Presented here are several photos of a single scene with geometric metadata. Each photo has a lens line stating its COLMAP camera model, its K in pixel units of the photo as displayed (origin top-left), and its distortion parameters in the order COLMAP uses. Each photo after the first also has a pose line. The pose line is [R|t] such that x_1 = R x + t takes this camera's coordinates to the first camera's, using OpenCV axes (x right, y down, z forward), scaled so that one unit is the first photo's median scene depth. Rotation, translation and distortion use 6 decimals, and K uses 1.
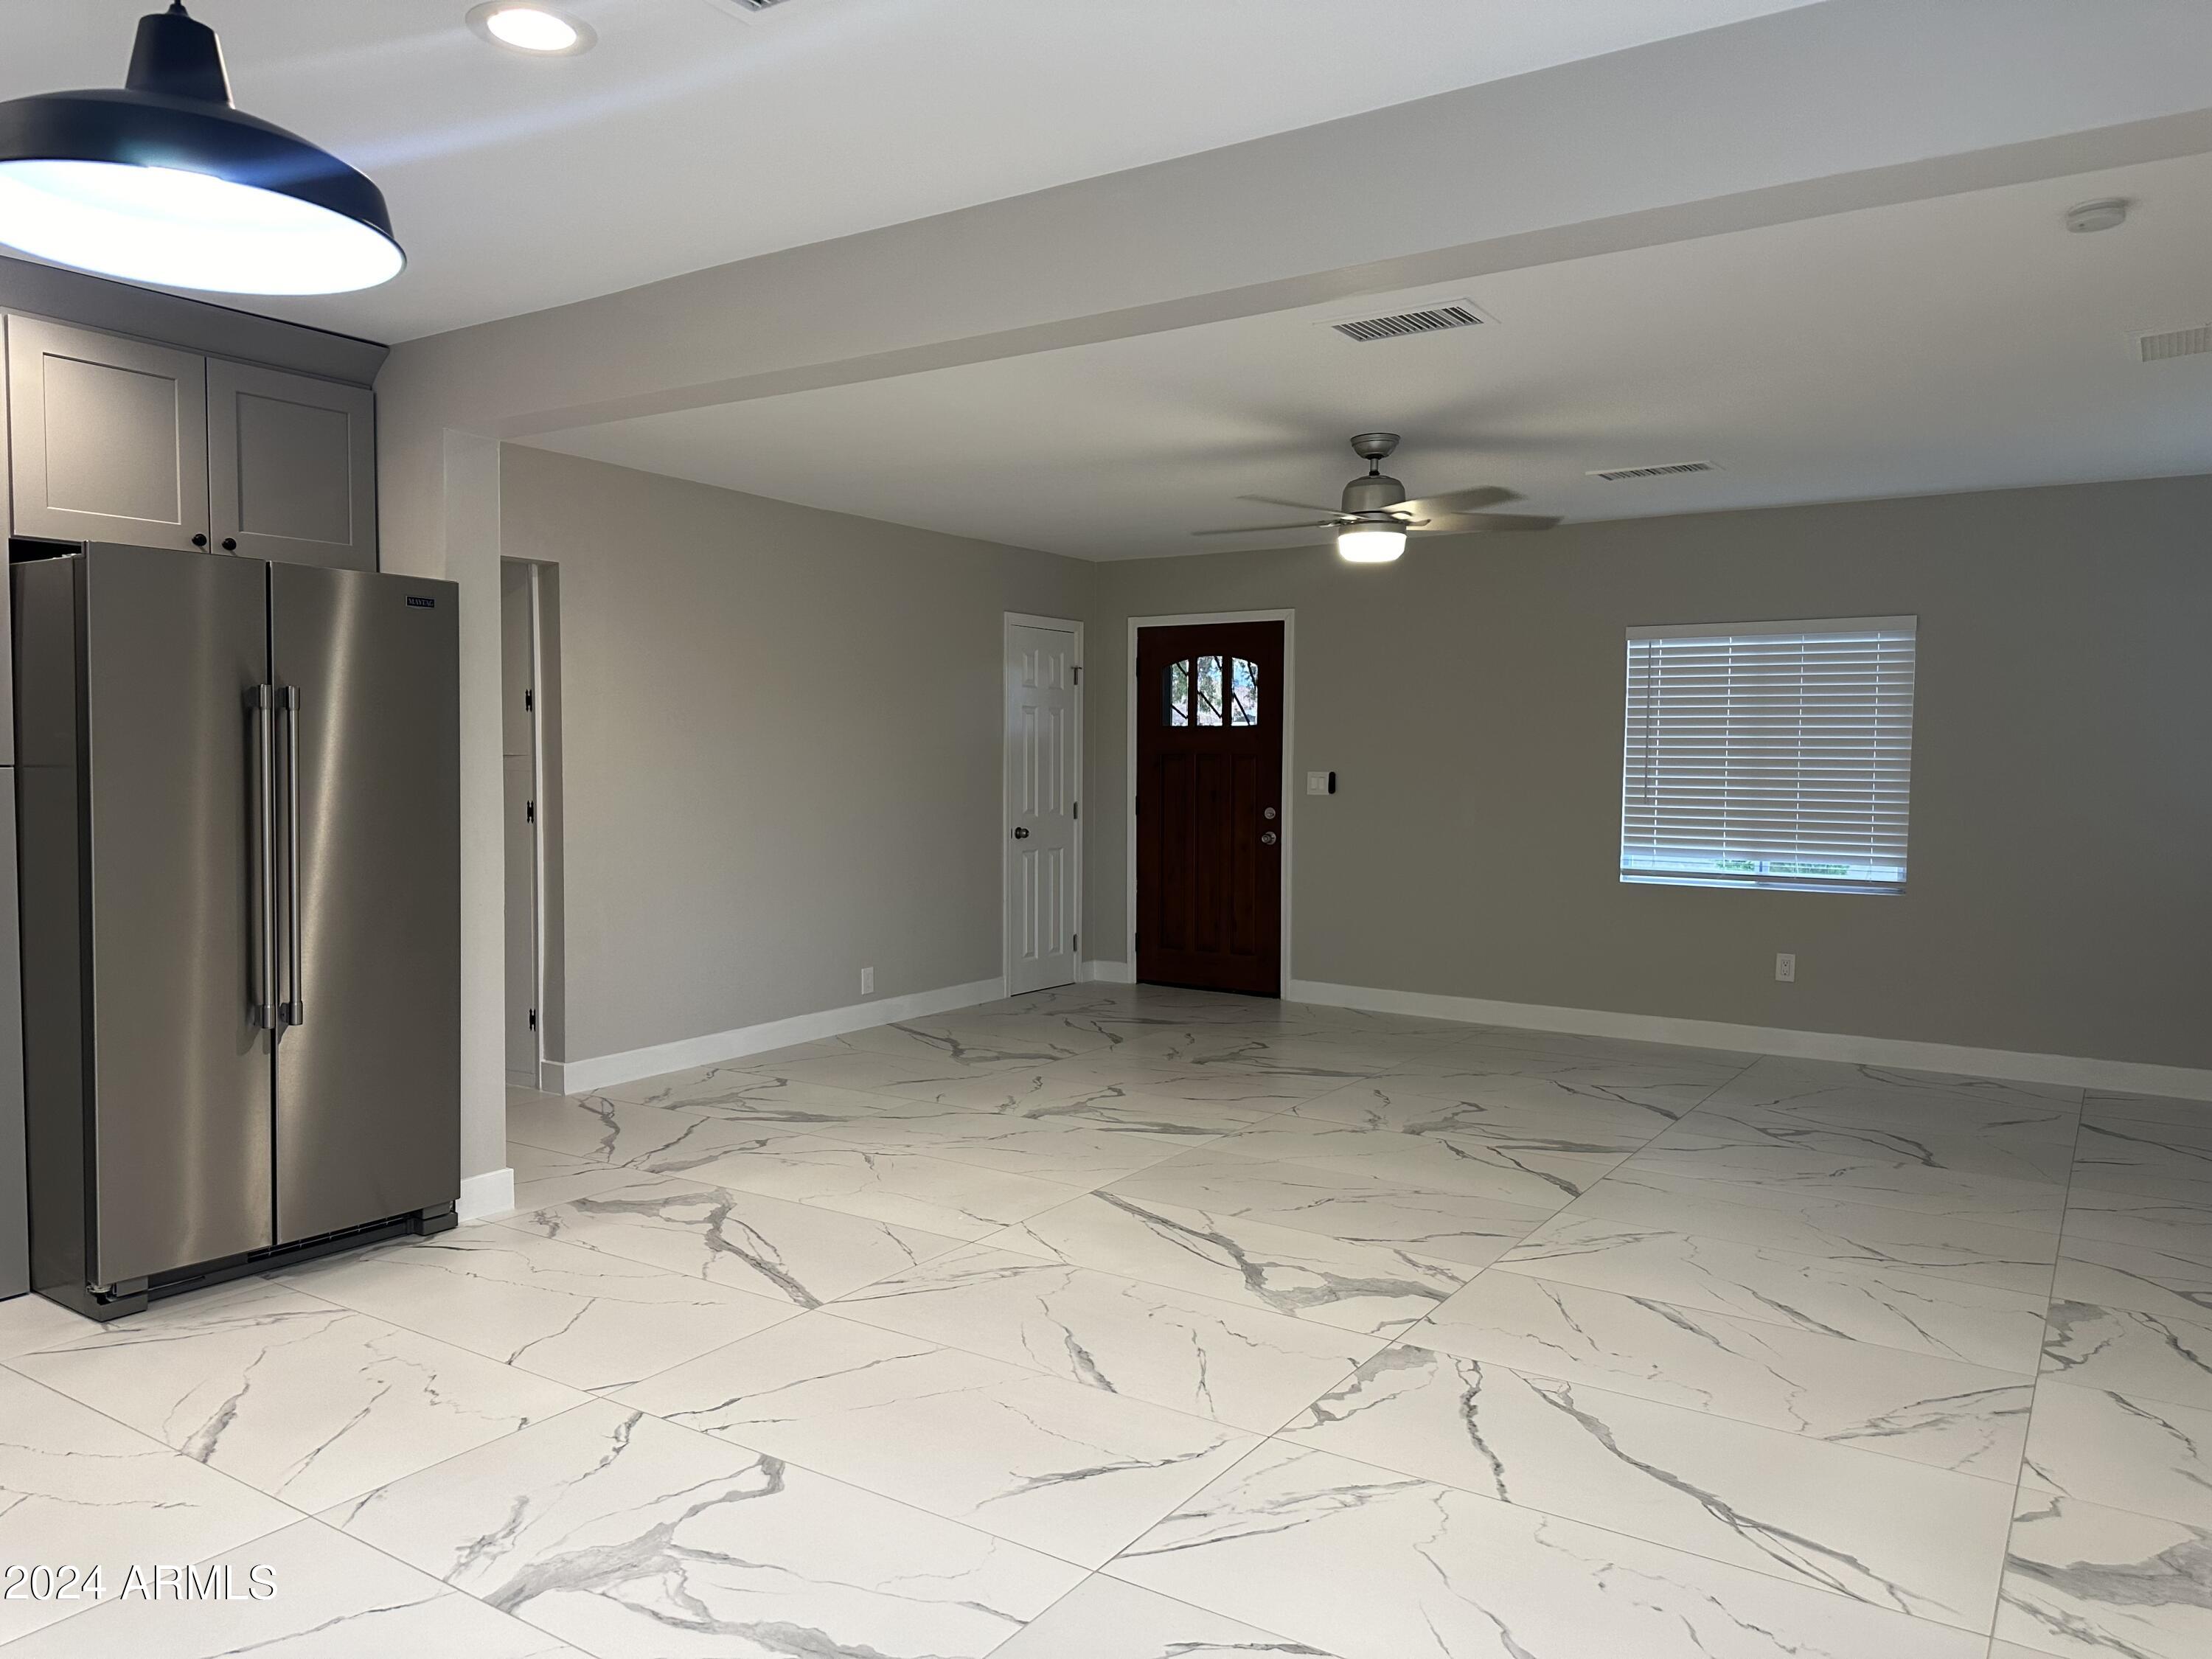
lens RADIAL K [[1538.5, 0, 1079.3], [0, 1538.5, 832.8], [0, 0, 1]] dist [0.078004, -0.086743]
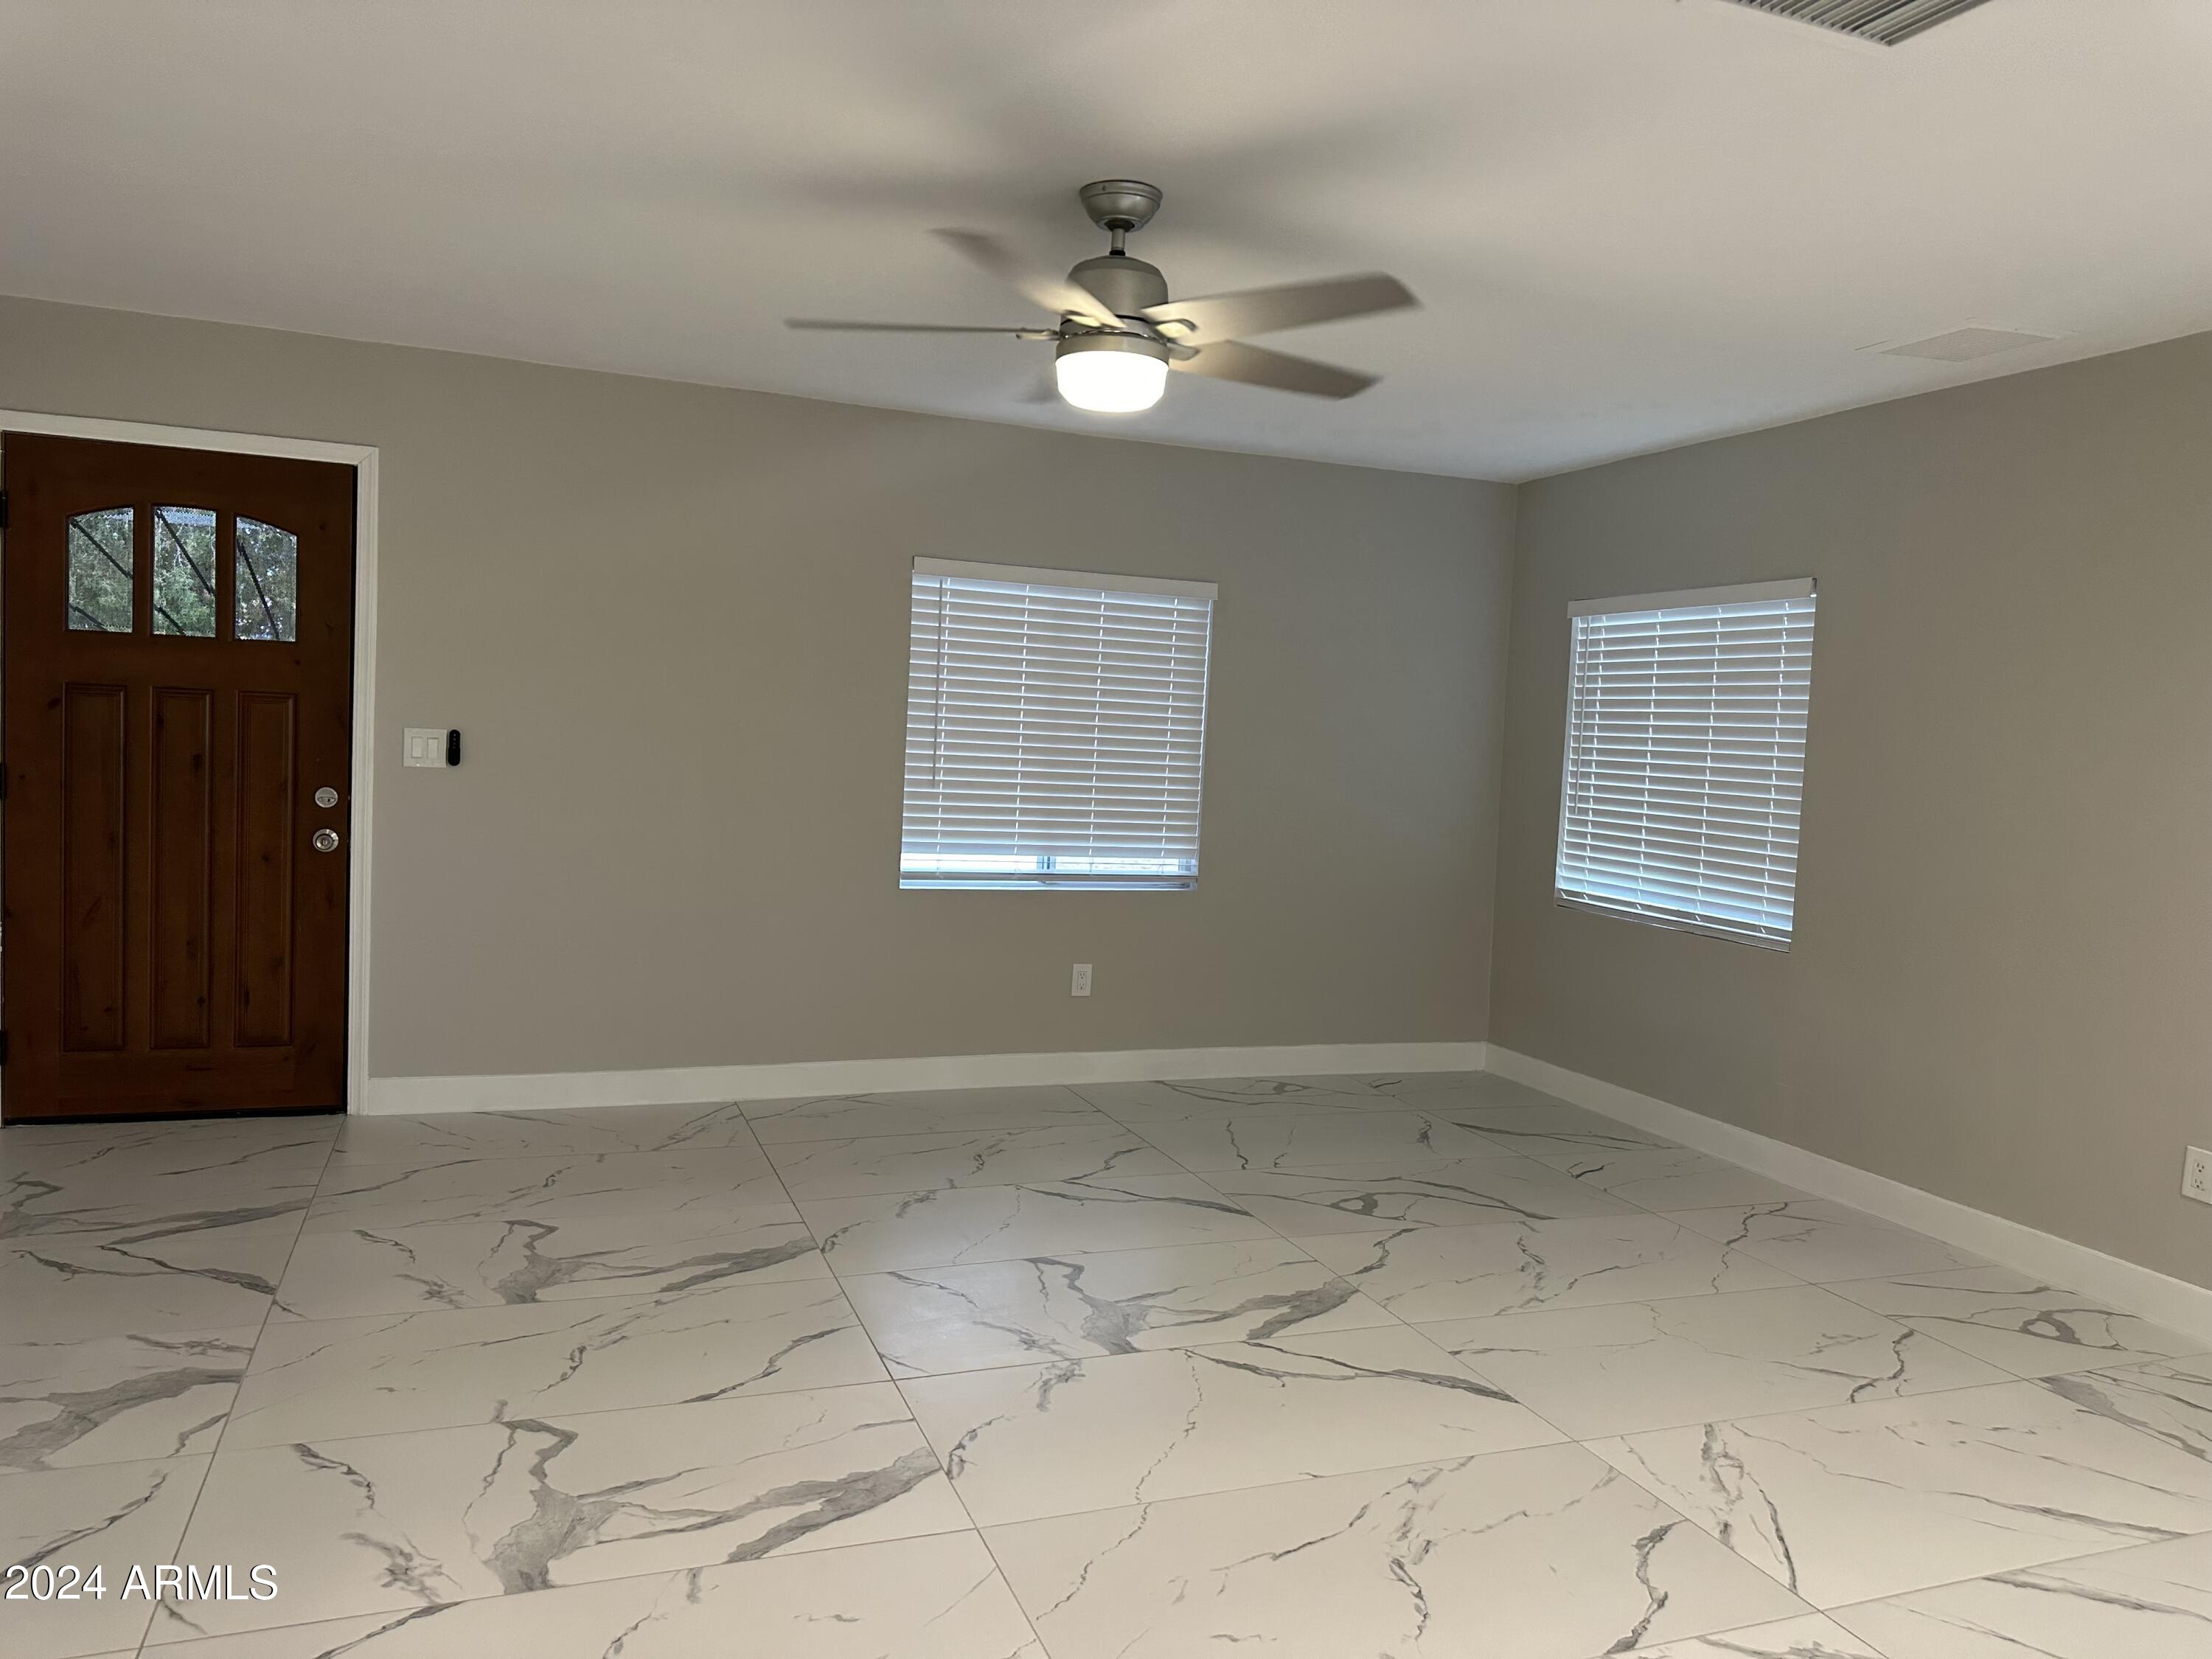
lens RADIAL K [[1538.5, 0, 1113.5], [0, 1538.5, 830.6], [0, 0, 1]] dist [0.078004, -0.086743]
pose [[0.579487, -0.031023, 0.814391, -0.337551], [-0.002306, 0.999209, 0.039704, -0.044464], [-0.814978, -0.024886, 0.578957, 0.756921]]
